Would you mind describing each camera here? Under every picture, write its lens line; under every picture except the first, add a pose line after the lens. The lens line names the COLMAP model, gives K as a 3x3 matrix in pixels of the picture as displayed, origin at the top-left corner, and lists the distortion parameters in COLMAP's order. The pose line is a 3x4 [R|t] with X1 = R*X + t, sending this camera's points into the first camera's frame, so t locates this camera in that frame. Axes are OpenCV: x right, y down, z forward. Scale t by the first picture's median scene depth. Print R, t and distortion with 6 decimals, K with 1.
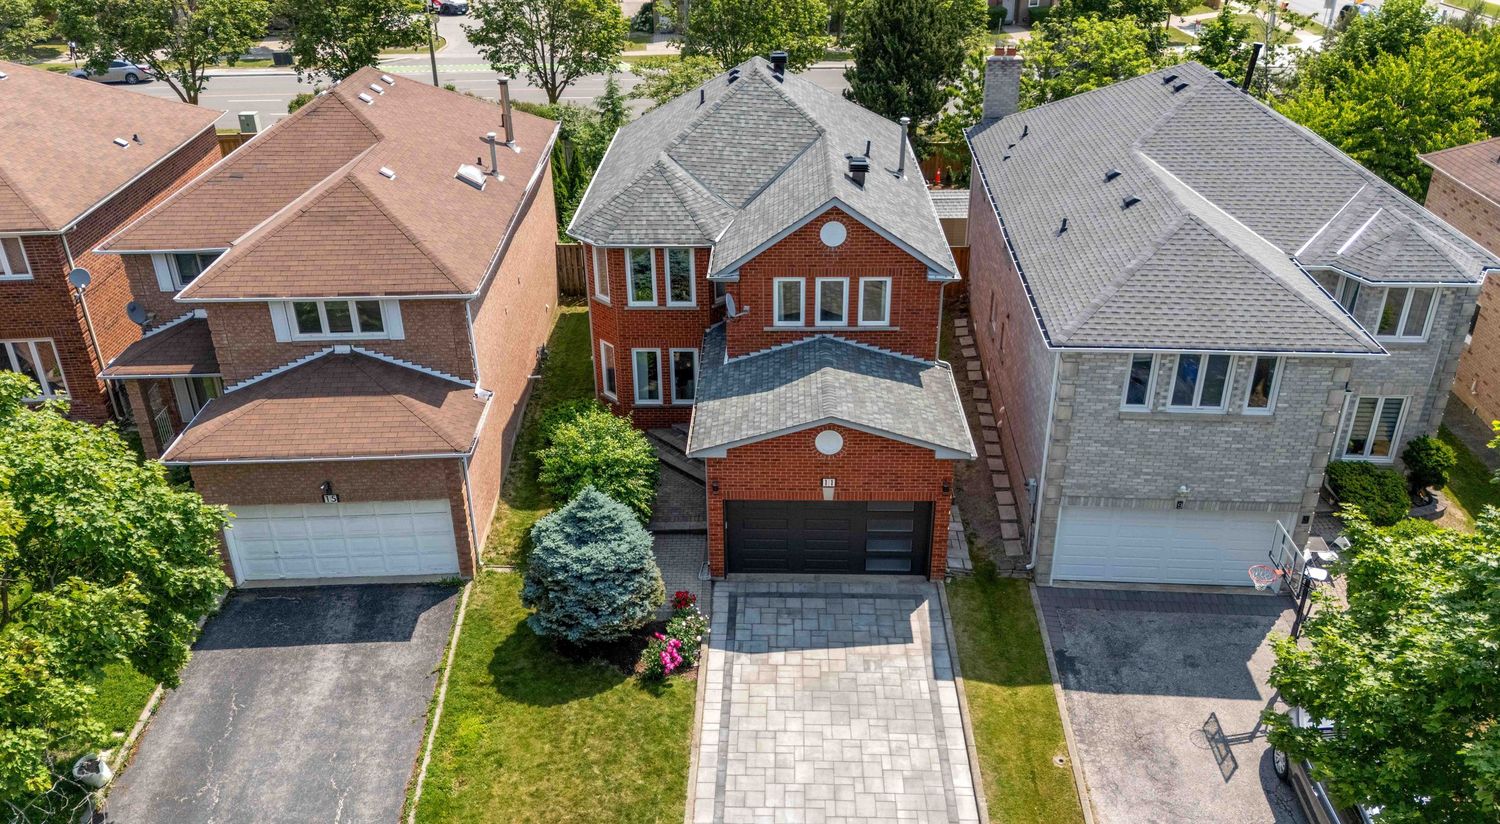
lens RADIAL K [[1131.9, 0, 750.0], [0, 1131.9, 412.0], [0, 0, 1]] dist [0.062855, -0.092254]
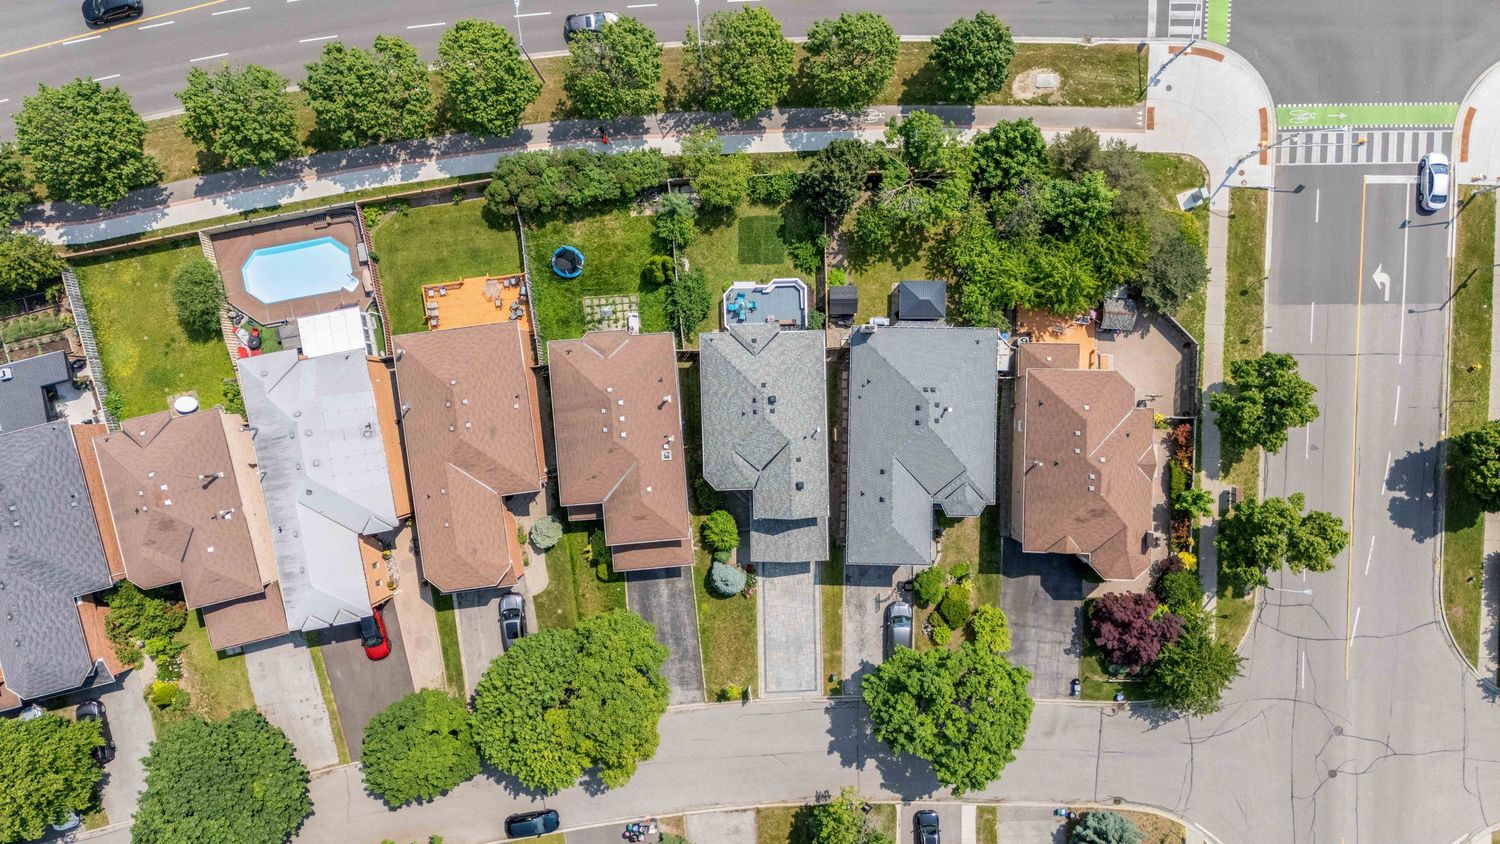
lens RADIAL K [[1081.9, 0, 754.6], [0, 1081.9, 420.8], [0, 0, 1]] dist [0.085369, -0.075431]
pose [[0.998474, -0.053568, 0.013449, -0.066848], [0.013163, 0.467302, 0.884000, -3.200163], [-0.053639, -0.882473, 0.467294, -0.254535]]
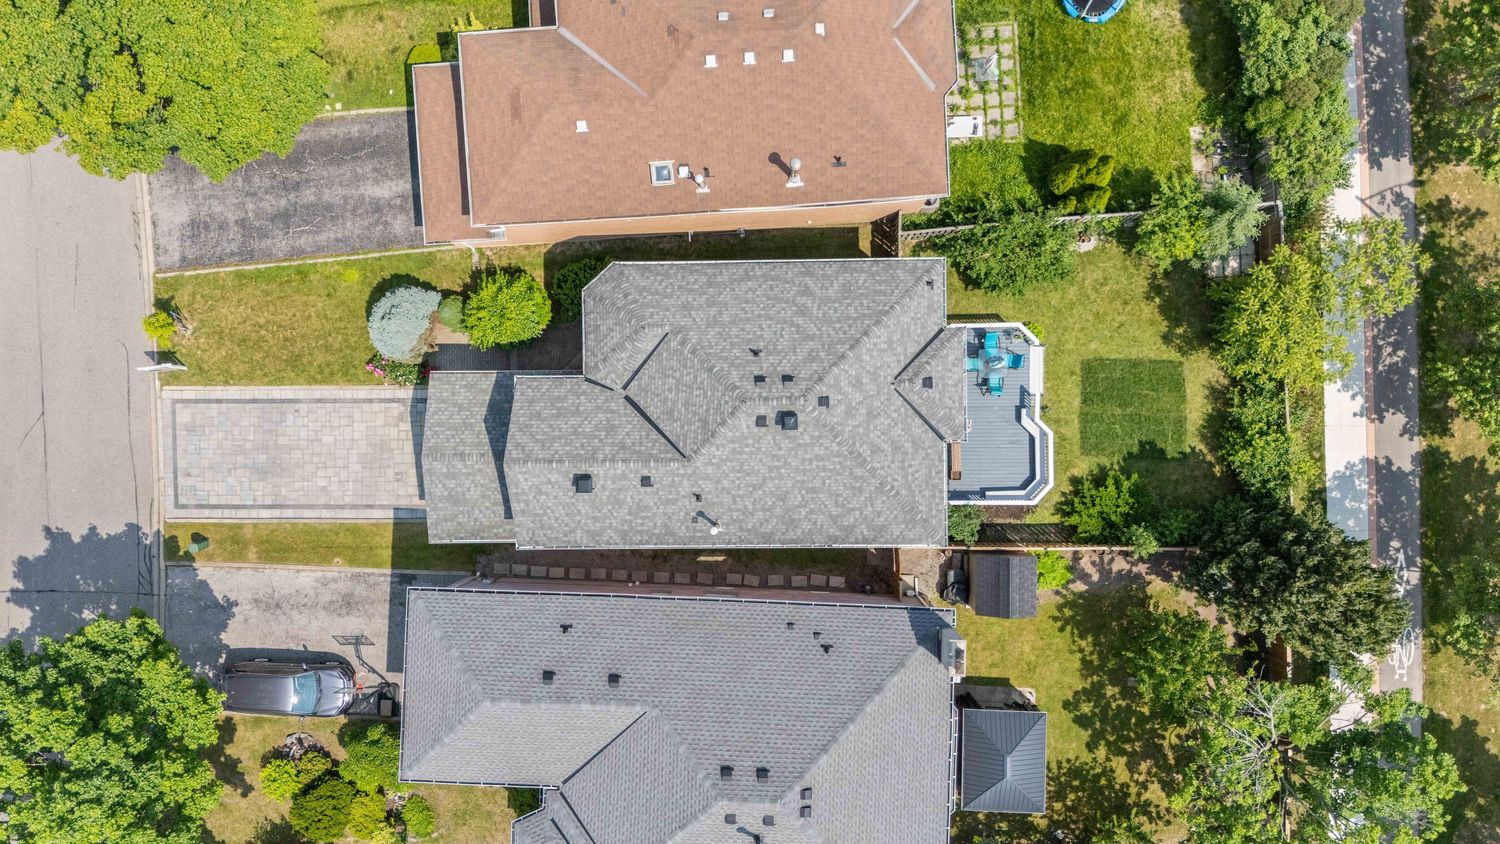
lens RADIAL K [[1085.2, 0, 752.7], [0, 1085.2, 420.8], [0, 0, 1]] dist [0.066174, -0.070062]
pose [[0.035561, 0.999312, 0.010568, 0.015859], [-0.458839, 0.006932, 0.888492, -1.555558], [0.887807, -0.036444, 0.458770, 0.646746]]
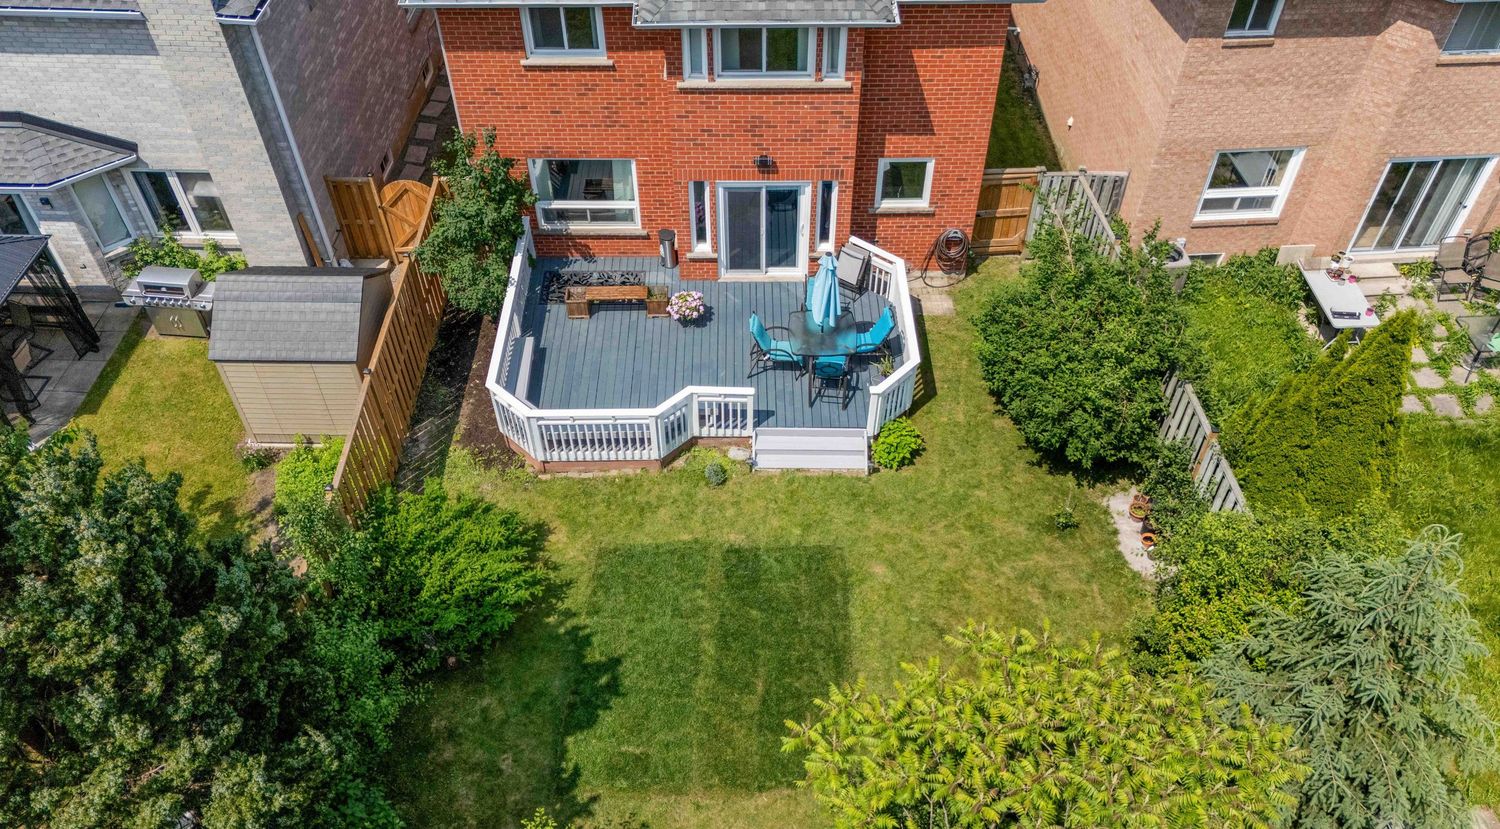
lens RADIAL K [[1134.5, 0, 751.0], [0, 1134.5, 417.7], [0, 0, 1]] dist [0.068067, -0.069179]
pose [[-0.999270, 0.037876, -0.004917, 0.012845], [0.004810, 0.252505, 0.967584, -0.988404], [0.037890, 0.966854, -0.252503, 1.945097]]
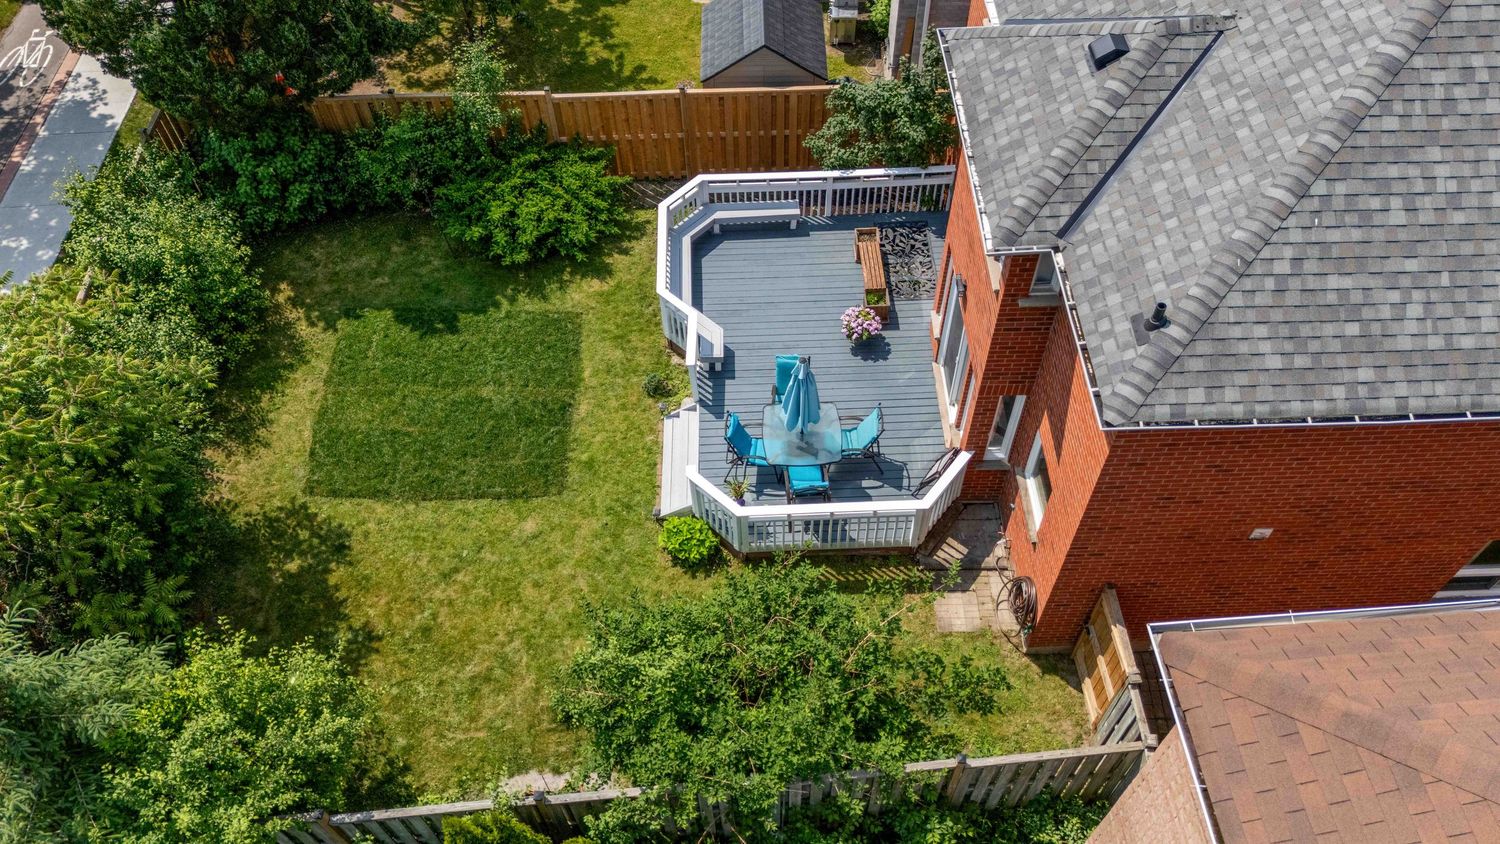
lens RADIAL K [[1081.9, 0, 754.6], [0, 1081.9, 420.8], [0, 0, 1]] dist [0.085369, -0.075431]
pose [[-0.058333, -0.791269, 0.608679, -0.402268], [0.497932, 0.505398, 0.704725, -0.731499], [-0.865252, 0.344190, 0.364516, 1.505345]]
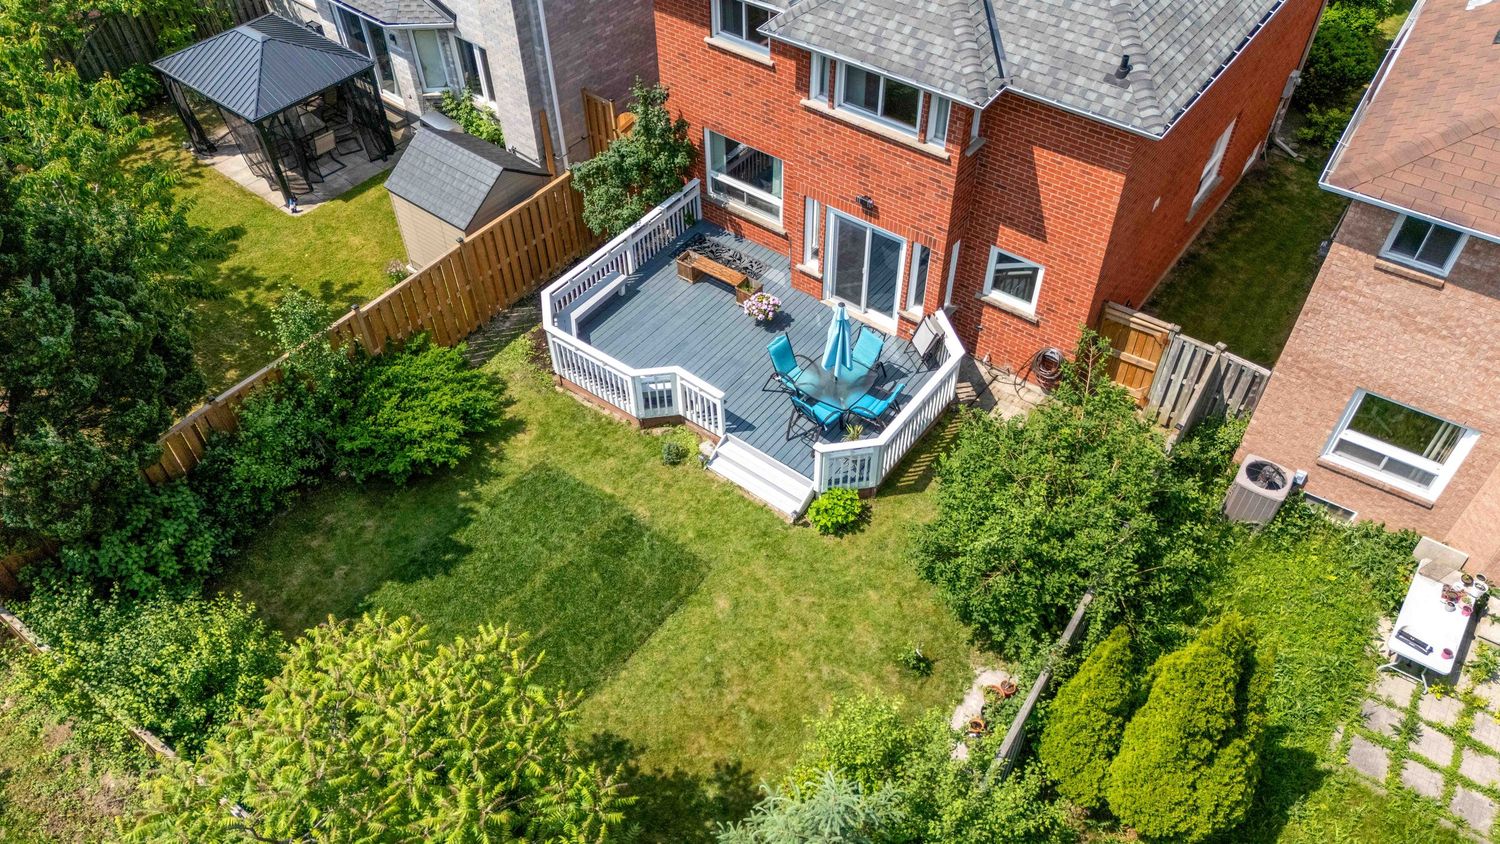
lens RADIAL K [[1085.2, 0, 752.7], [0, 1085.2, 420.8], [0, 0, 1]] dist [0.066174, -0.070062]
pose [[-0.815919, -0.400827, 0.416670, -0.299805], [0.301768, 0.319486, 0.898256, -0.928107], [-0.493166, 0.858642, -0.139718, 1.854585]]
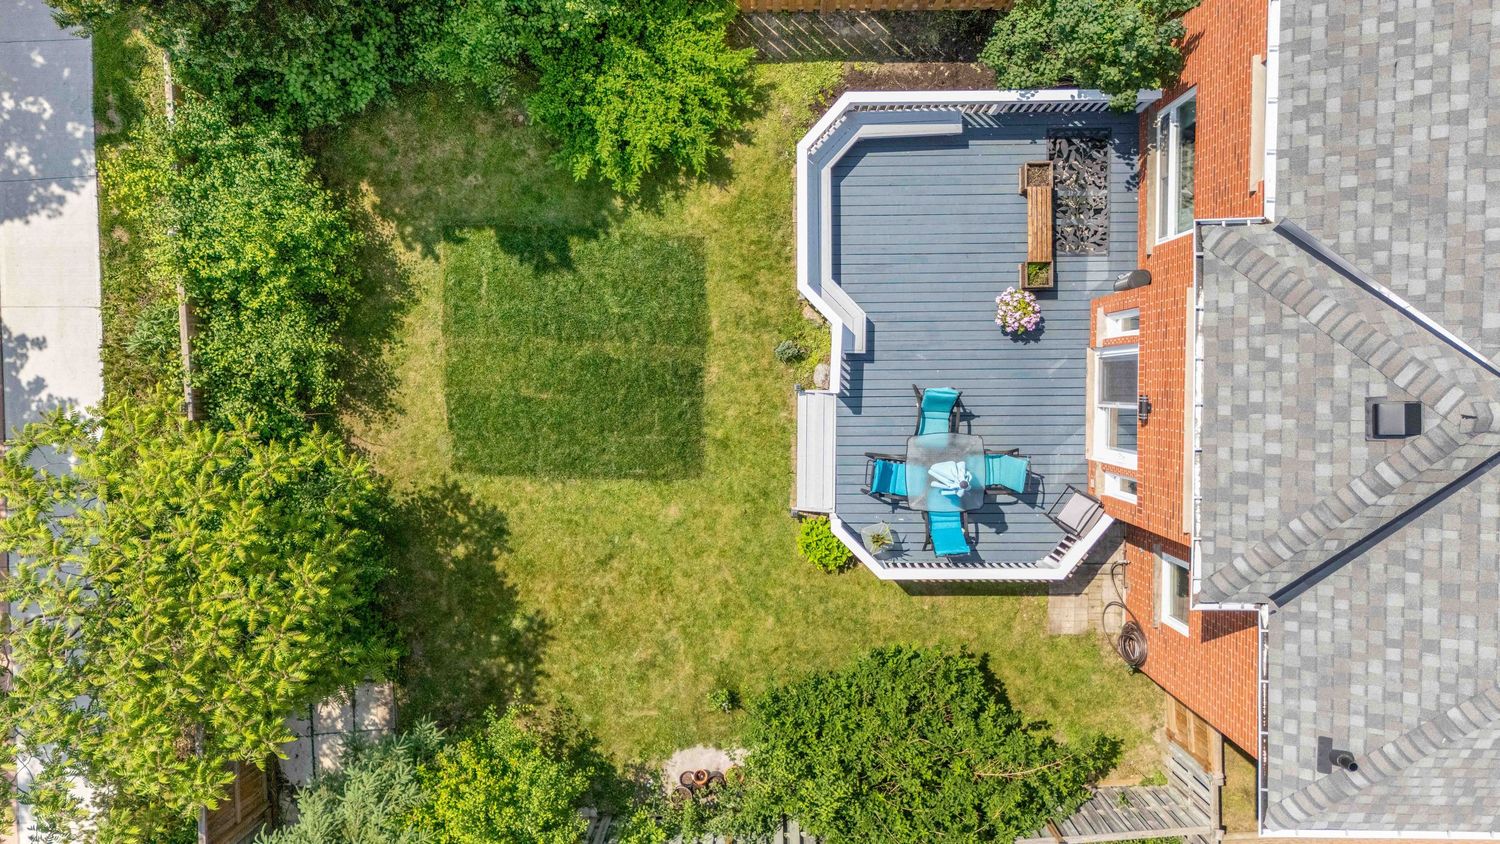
lens RADIAL K [[1094.1, 0, 756.2], [0, 1094.1, 421.0], [0, 0, 1]] dist [0.087927, -0.074303]
pose [[-0.030399, -0.999419, -0.015396, 0.001980], [0.497876, -0.028497, 0.866780, -0.873704], [-0.866716, 0.018684, 0.498453, 1.490506]]
